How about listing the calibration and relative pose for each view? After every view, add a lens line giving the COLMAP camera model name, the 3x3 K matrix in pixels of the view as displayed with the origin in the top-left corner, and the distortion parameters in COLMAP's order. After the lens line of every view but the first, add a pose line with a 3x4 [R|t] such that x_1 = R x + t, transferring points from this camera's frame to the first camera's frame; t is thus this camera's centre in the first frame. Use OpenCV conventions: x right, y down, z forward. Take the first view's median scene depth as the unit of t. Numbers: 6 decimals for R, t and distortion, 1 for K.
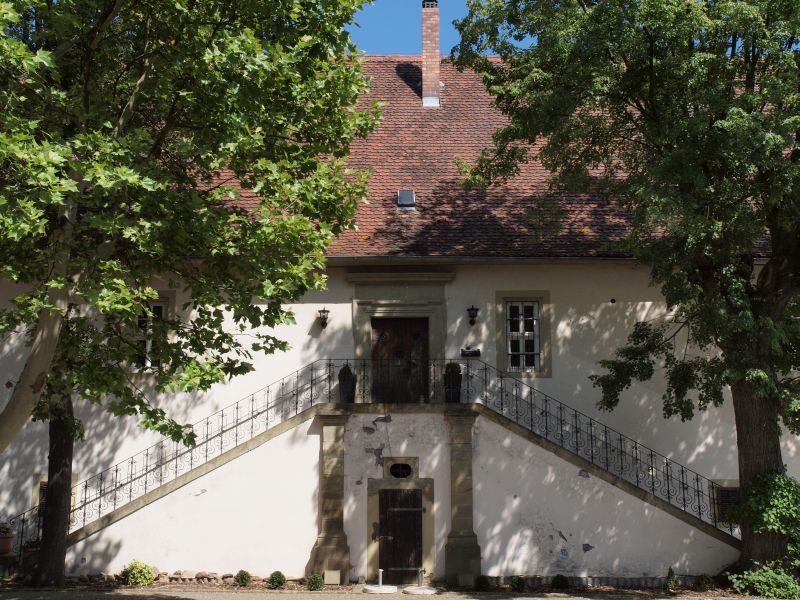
lens RADIAL K [[953.9, 0, 400.0], [0, 953.9, 300.0], [0, 0, 1]] dist [-0.025478, 0.212054]
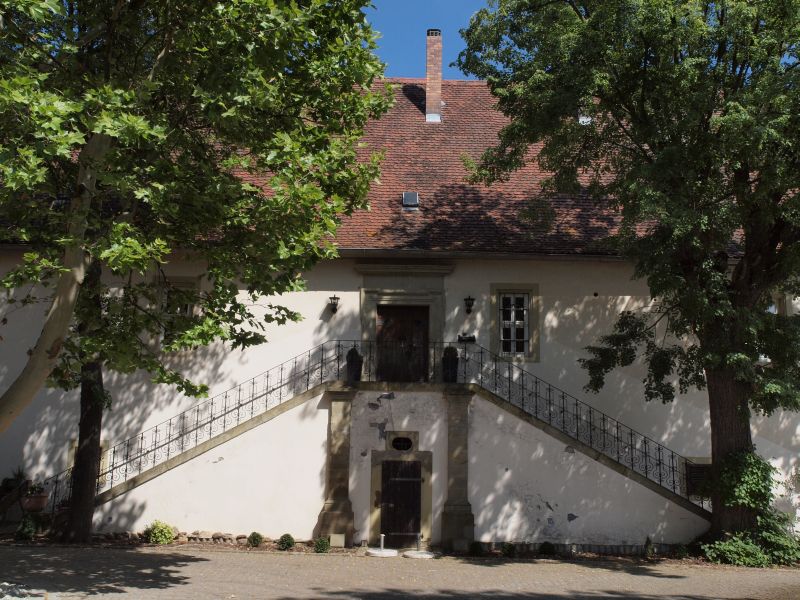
lens RADIAL K [[787.6, 0, 400.0], [0, 787.6, 300.0], [0, 0, 1]] dist [-0.060307, 0.175099]
pose [[0.999784, 0.020342, 0.004178, -0.008951], [-0.020313, 0.999770, -0.006841, 0.021076], [-0.004316, 0.006754, 0.999968, 0.101630]]
